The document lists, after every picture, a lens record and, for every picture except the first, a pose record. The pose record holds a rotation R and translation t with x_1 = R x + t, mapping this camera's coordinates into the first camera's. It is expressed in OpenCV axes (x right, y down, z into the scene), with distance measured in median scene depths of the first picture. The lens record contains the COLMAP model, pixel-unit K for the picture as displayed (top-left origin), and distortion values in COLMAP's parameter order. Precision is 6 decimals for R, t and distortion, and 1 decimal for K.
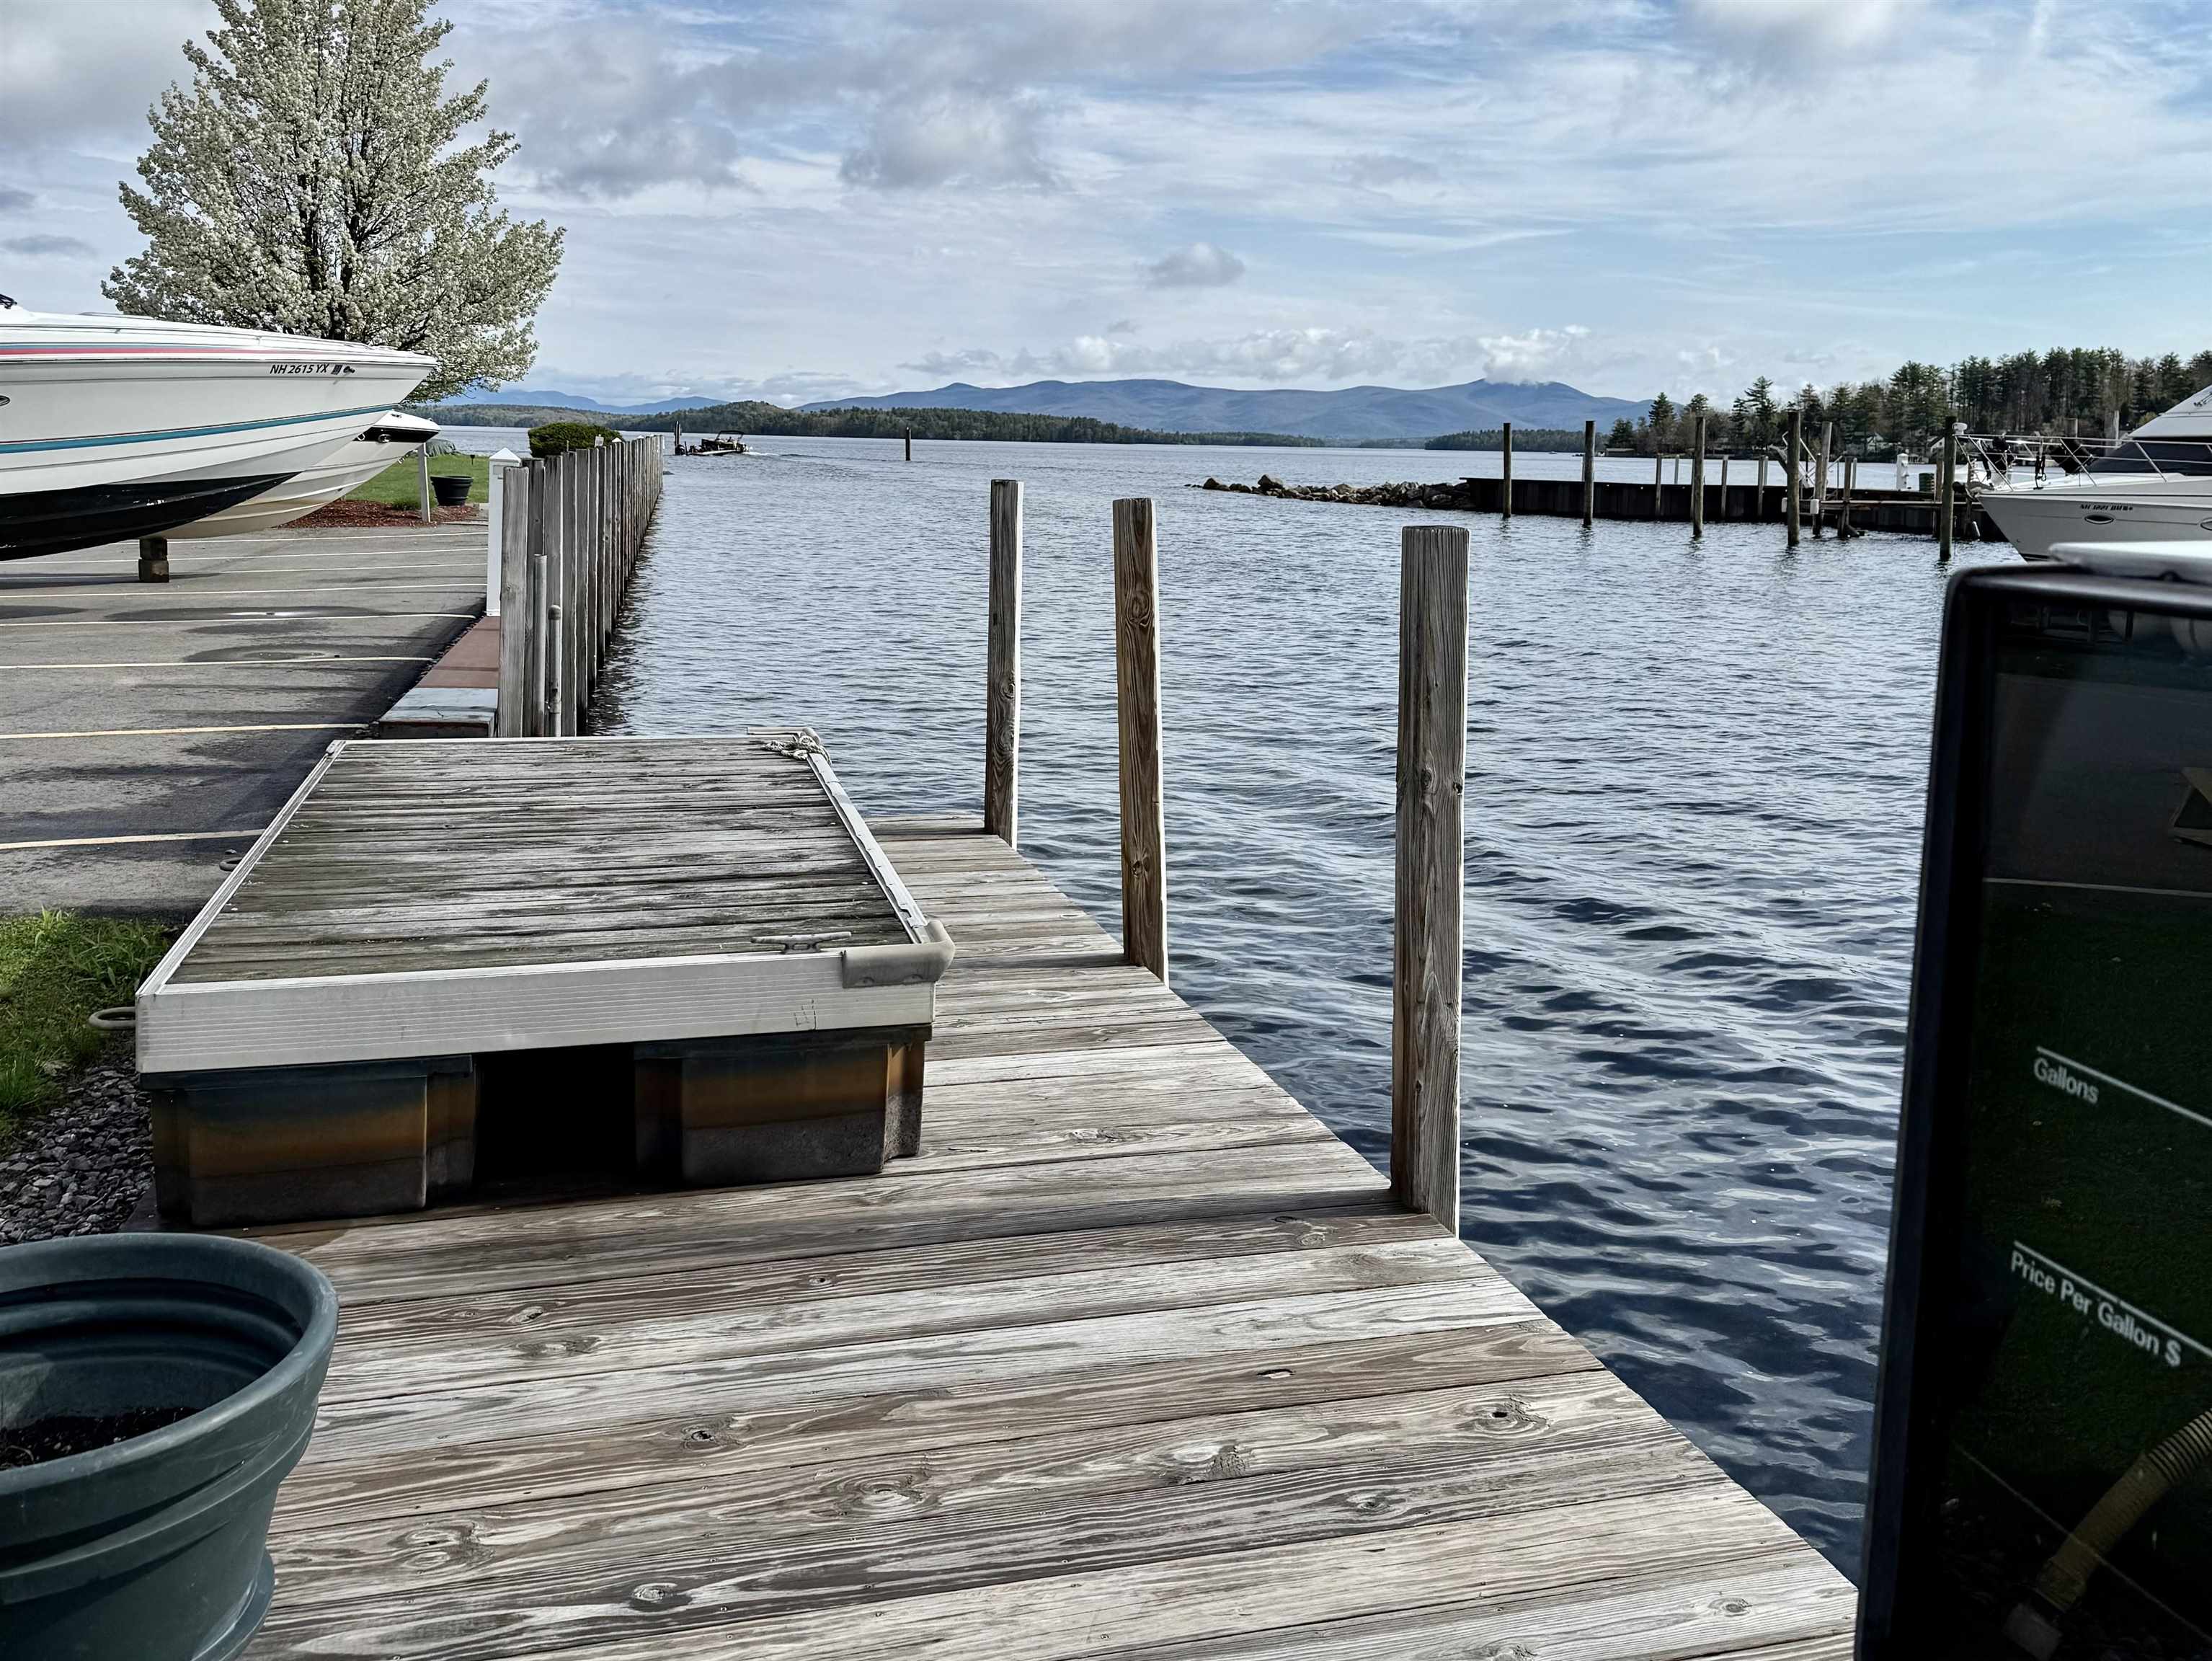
lens RADIAL K [[1833.4, 0, 1014.5], [0, 1833.4, 761.5], [0, 0, 1]] dist [0.036877, -0.045448]
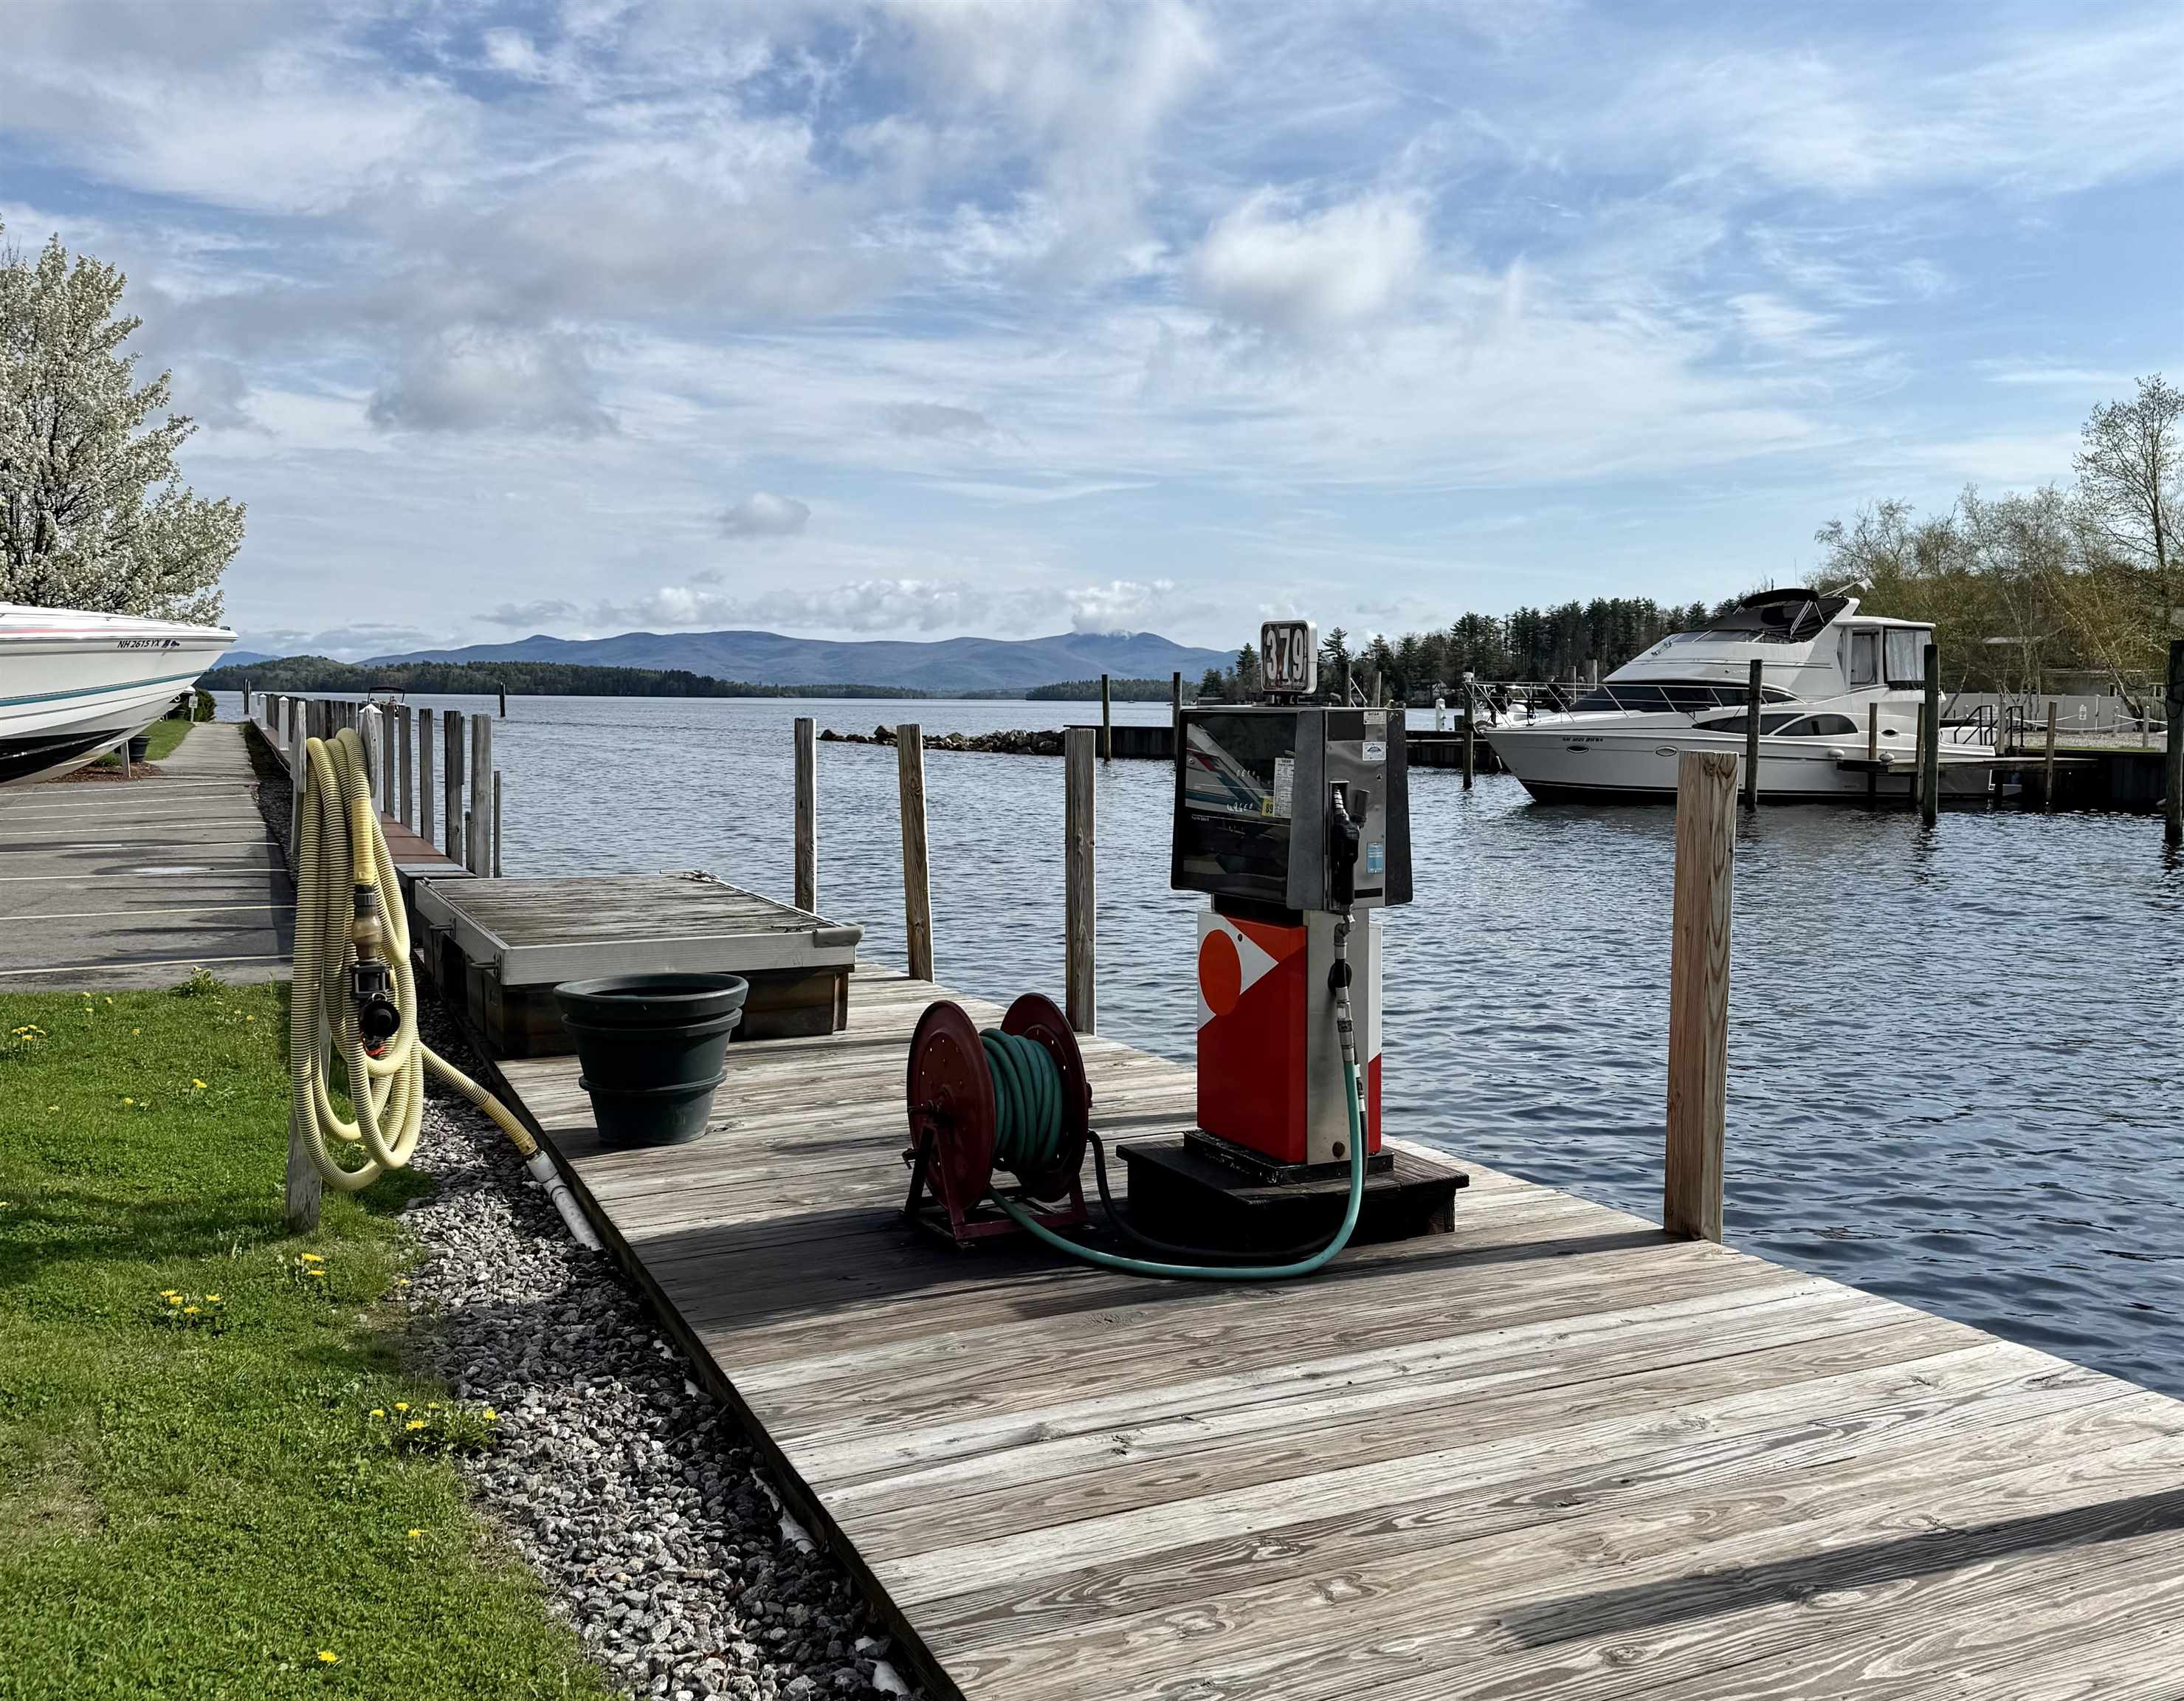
lens RADIAL K [[2181.8, 0, 1083.2], [0, 2181.8, 865.2], [0, 0, 1]] dist [0.106684, 0.000000]
pose [[0.969185, -0.031690, 0.244287, -0.039604], [0.054657, 0.994636, -0.087815, 0.026126], [-0.240193, 0.098461, 0.965719, -0.149709]]
